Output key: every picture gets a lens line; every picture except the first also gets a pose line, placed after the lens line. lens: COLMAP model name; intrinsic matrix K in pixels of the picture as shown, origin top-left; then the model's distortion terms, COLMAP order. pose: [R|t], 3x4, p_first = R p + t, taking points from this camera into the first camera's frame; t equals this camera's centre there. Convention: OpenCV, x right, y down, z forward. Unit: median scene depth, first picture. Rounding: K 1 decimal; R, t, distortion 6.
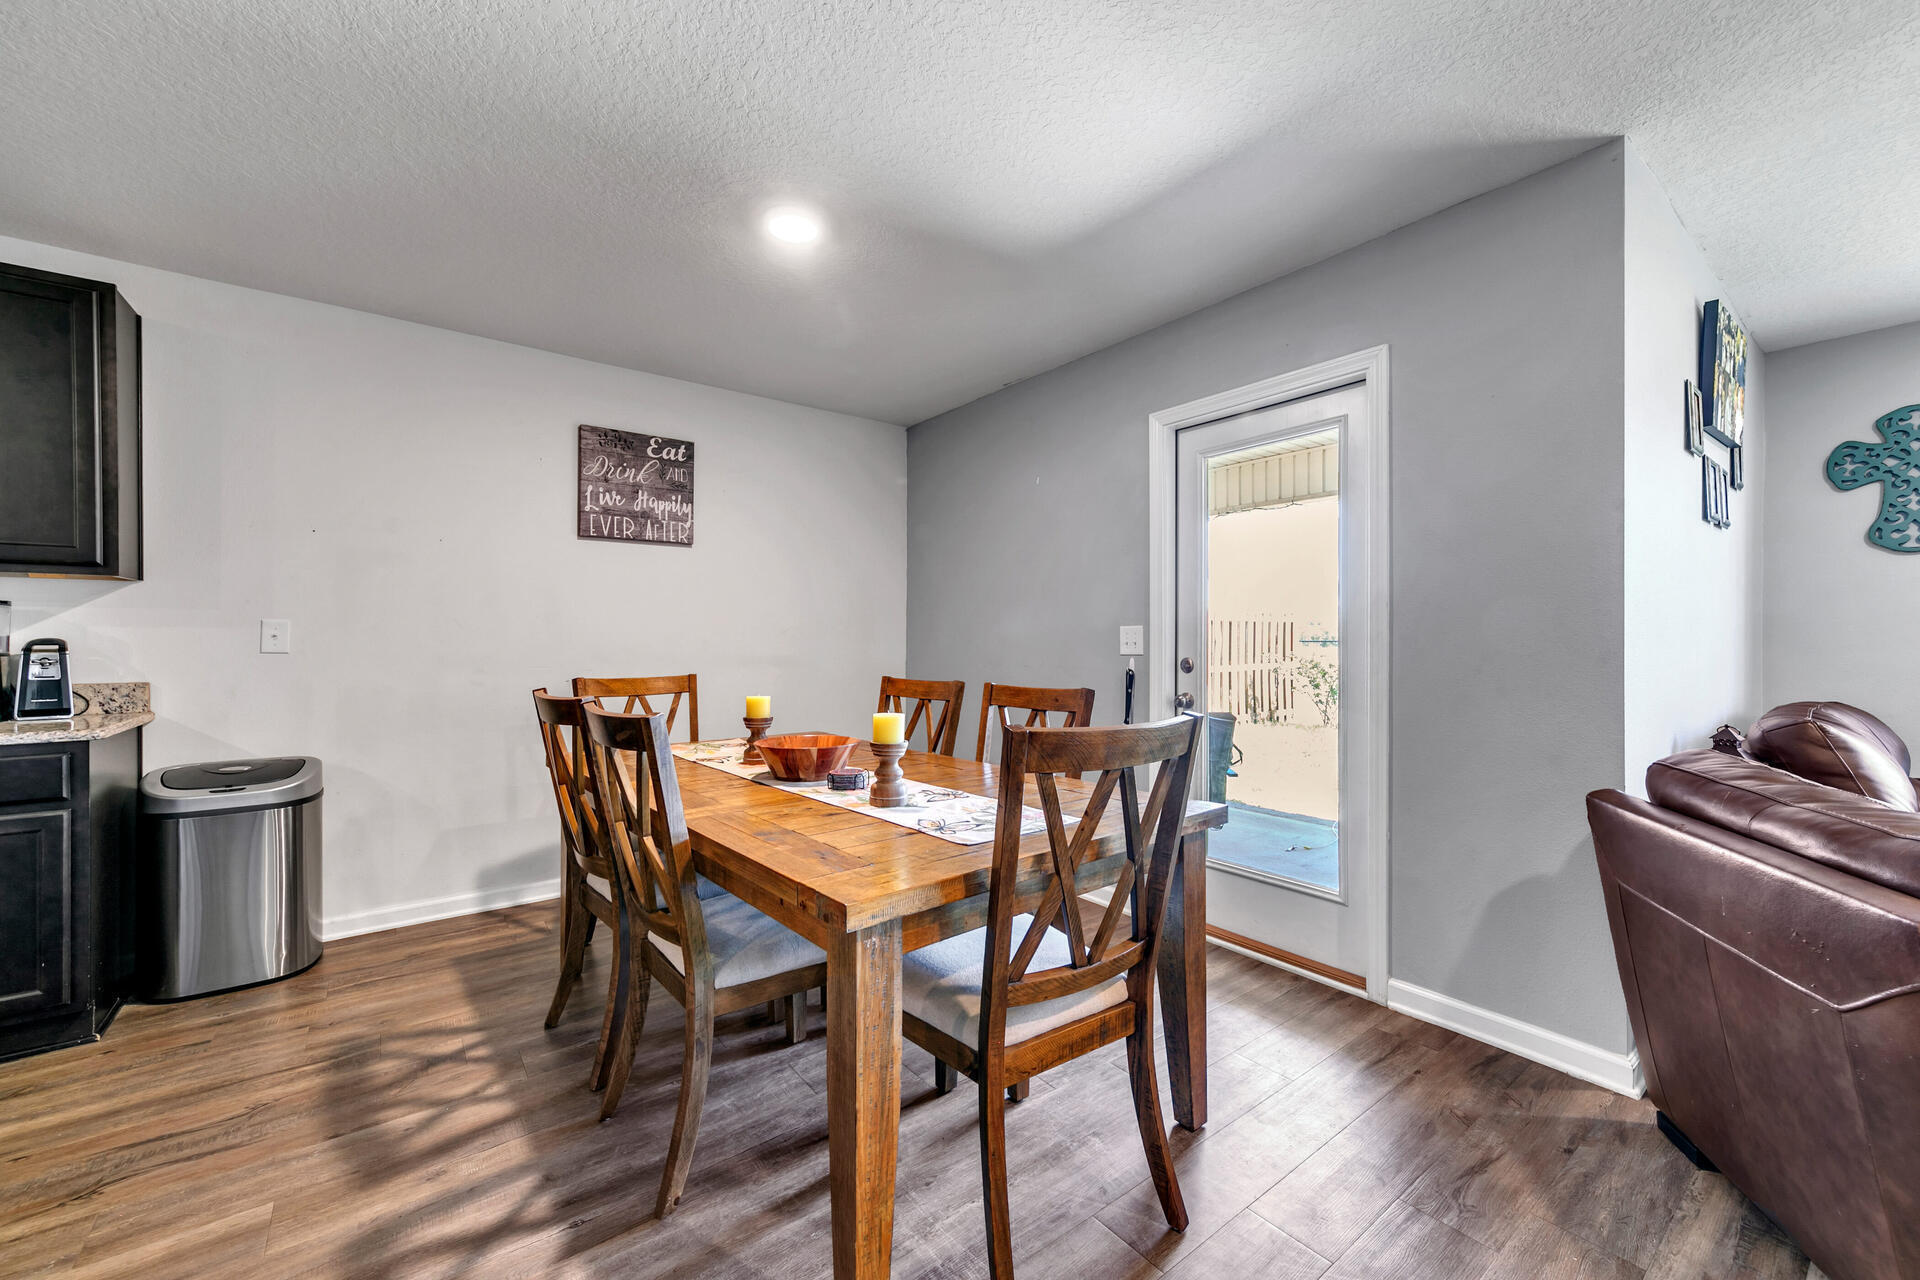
lens RADIAL K [[758.2, 0, 960.0], [0, 758.2, 640.0], [0, 0, 1]] dist [0.006107, 0.000343]
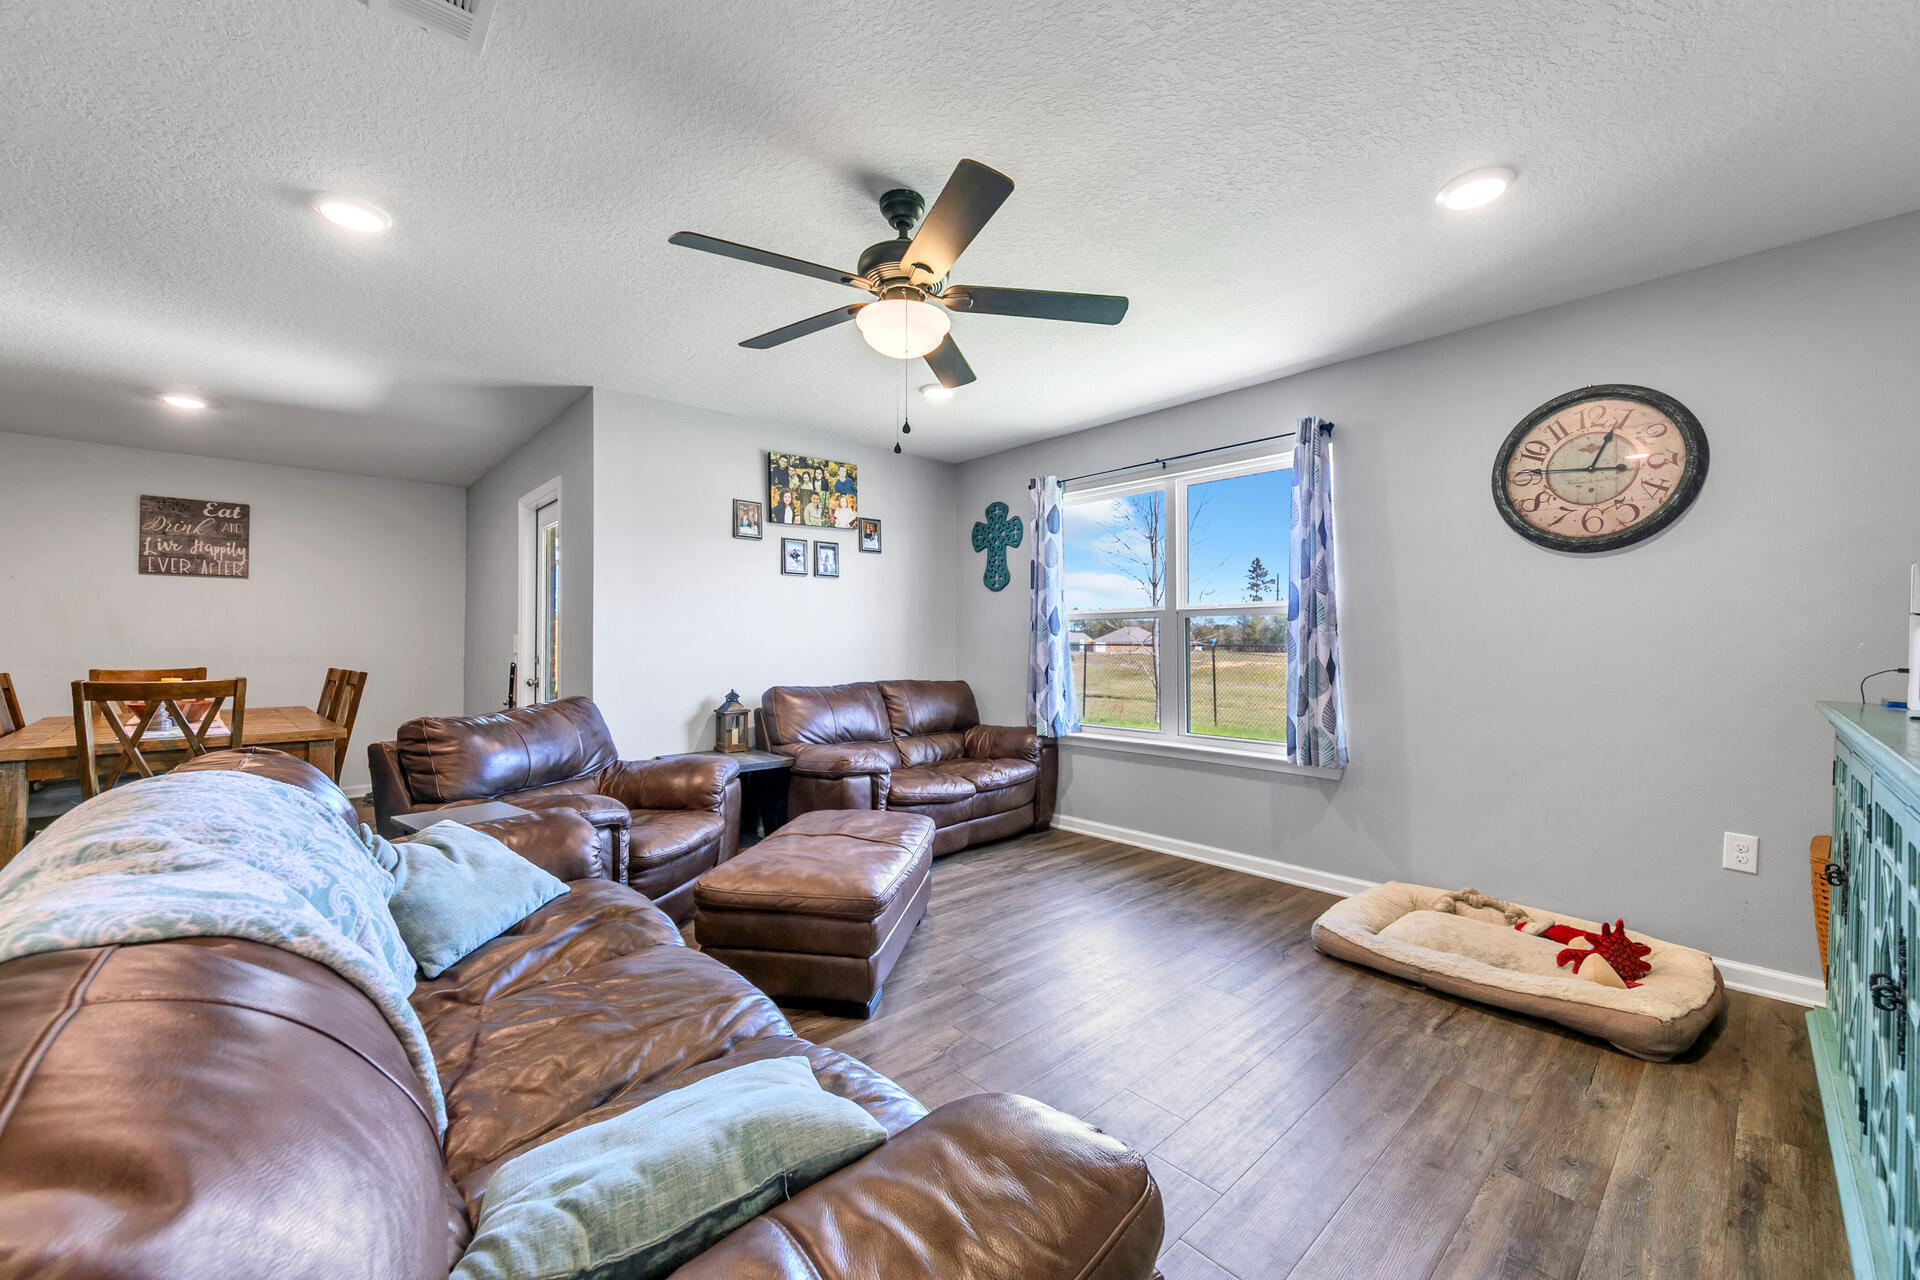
lens RADIAL K [[747.5, 0, 962.4], [0, 747.5, 646.8], [0, 0, 1]] dist [0.001840, 0.000197]
pose [[0.996174, -0.001757, 0.087370, 1.255748], [0.001380, 0.999989, 0.004371, 0.000196], [-0.087377, -0.004233, 0.996166, -0.746507]]
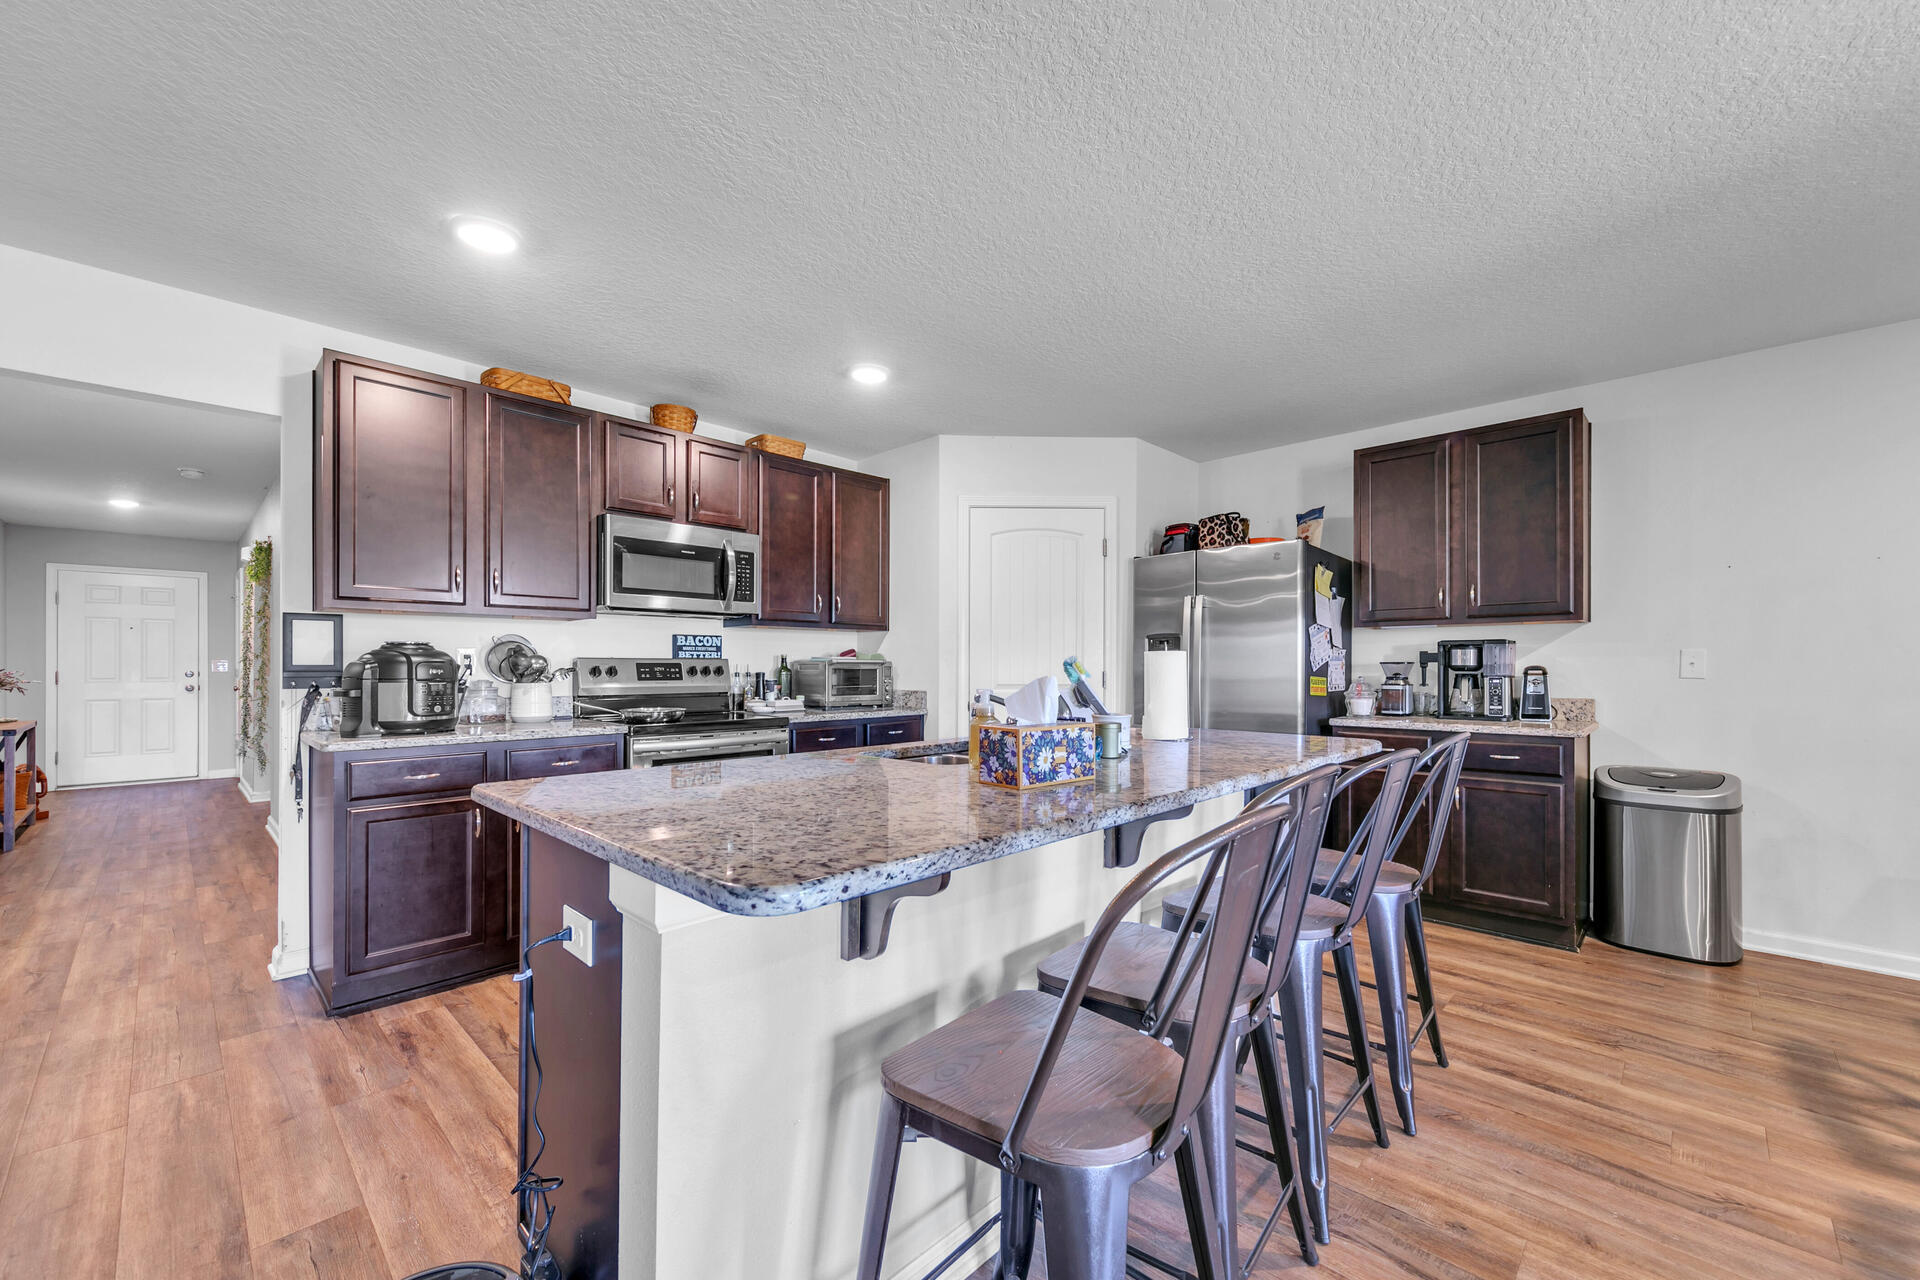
lens RADIAL K [[754.1, 0, 967.0], [0, 754.1, 663.1], [0, 0, 1]] dist [0.002525, -0.000100]
pose [[0.148562, -0.003126, -0.988898, 0.068971], [-0.001161, 0.999994, -0.003336, -0.001050], [0.988902, 0.001644, 0.148558, -0.273519]]
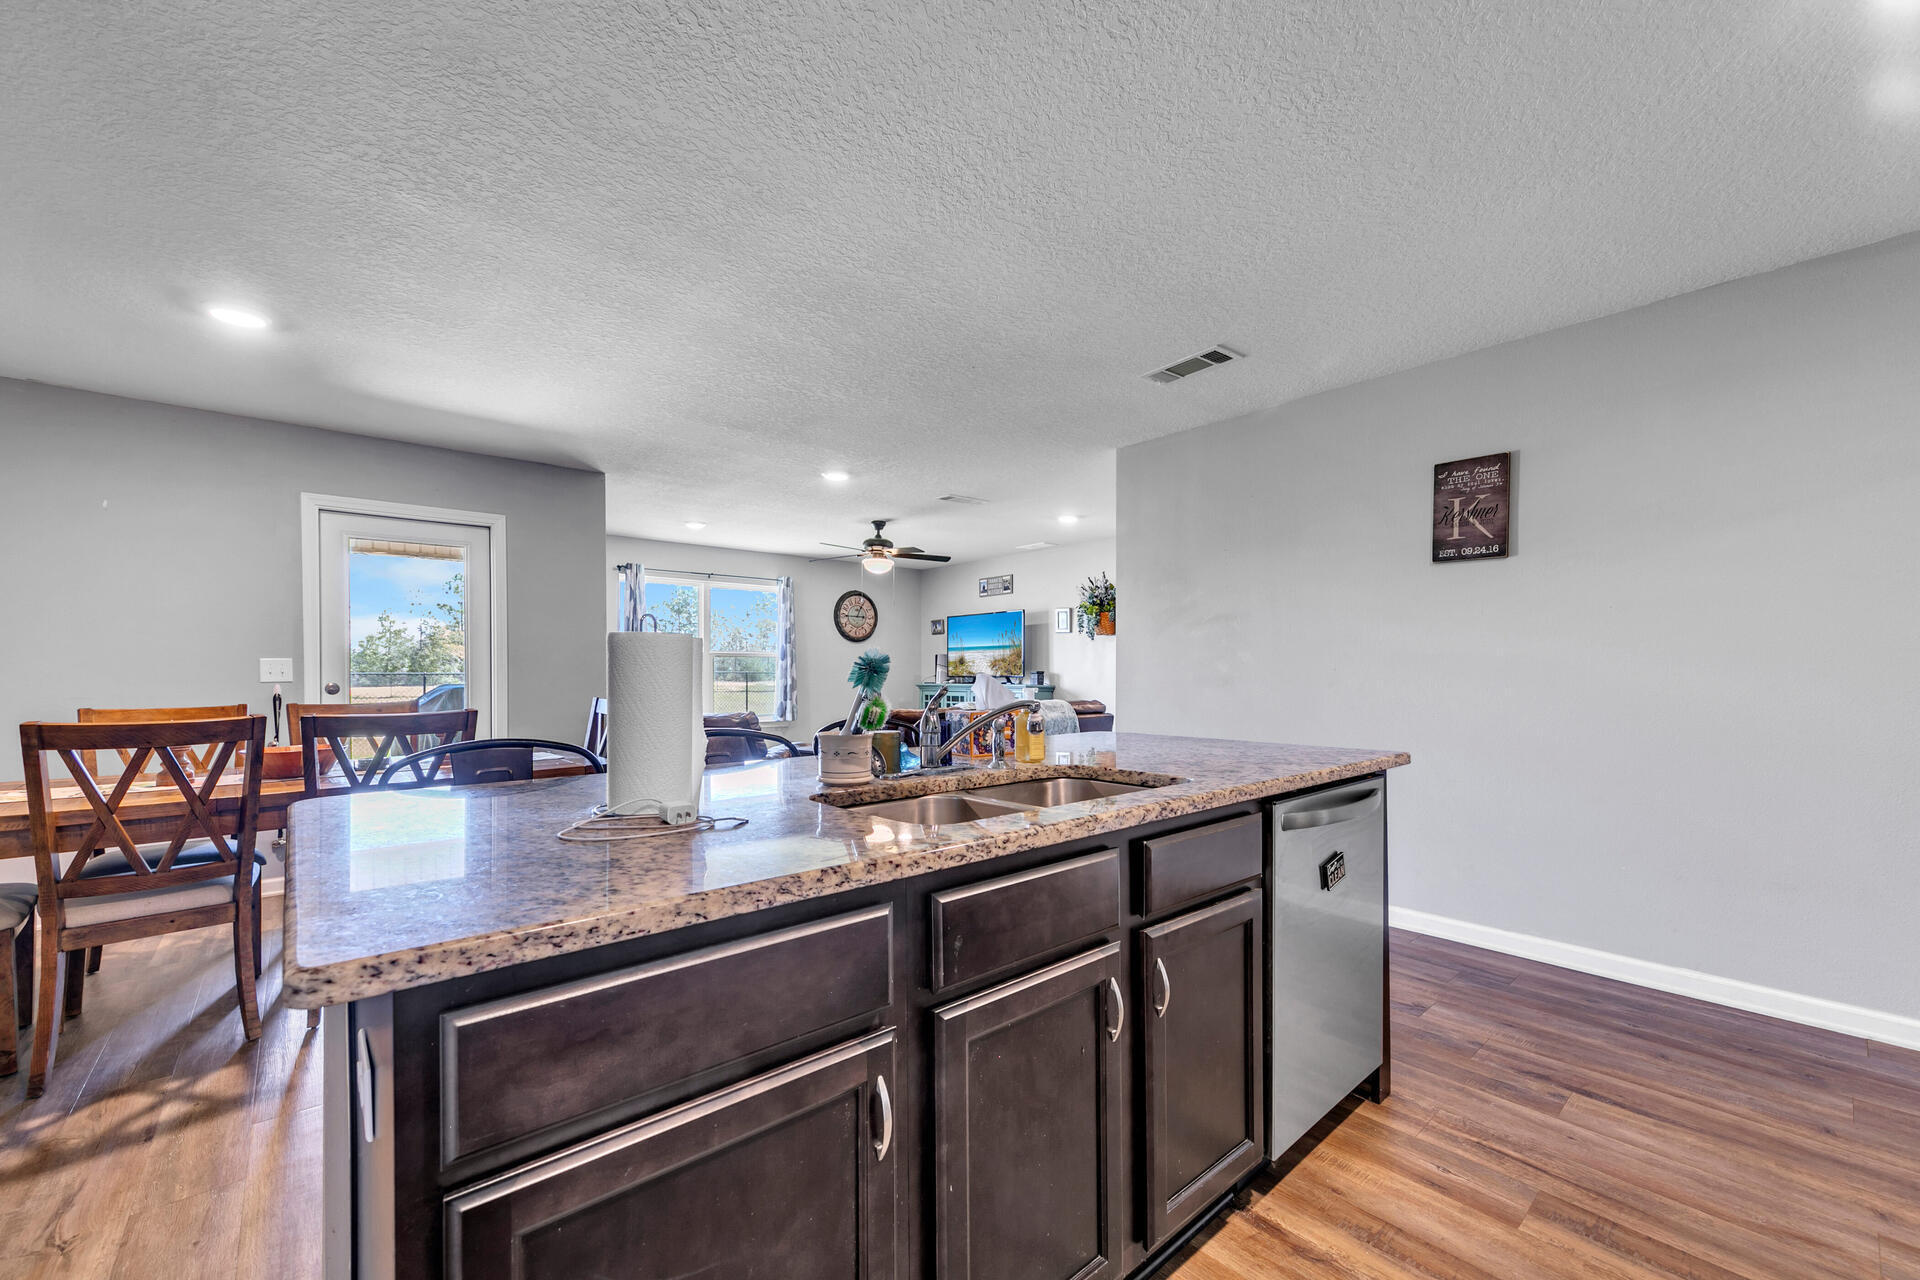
lens RADIAL K [[758.0, 0, 965.9], [0, 758.0, 674.9], [0, 0, 1]] dist [0.001490, -0.000022]
pose [[-0.058417, -0.004600, 0.998282, -1.335334], [0.002616, 0.999985, 0.004761, 0.006884], [-0.998289, 0.002889, -0.058404, -0.043240]]
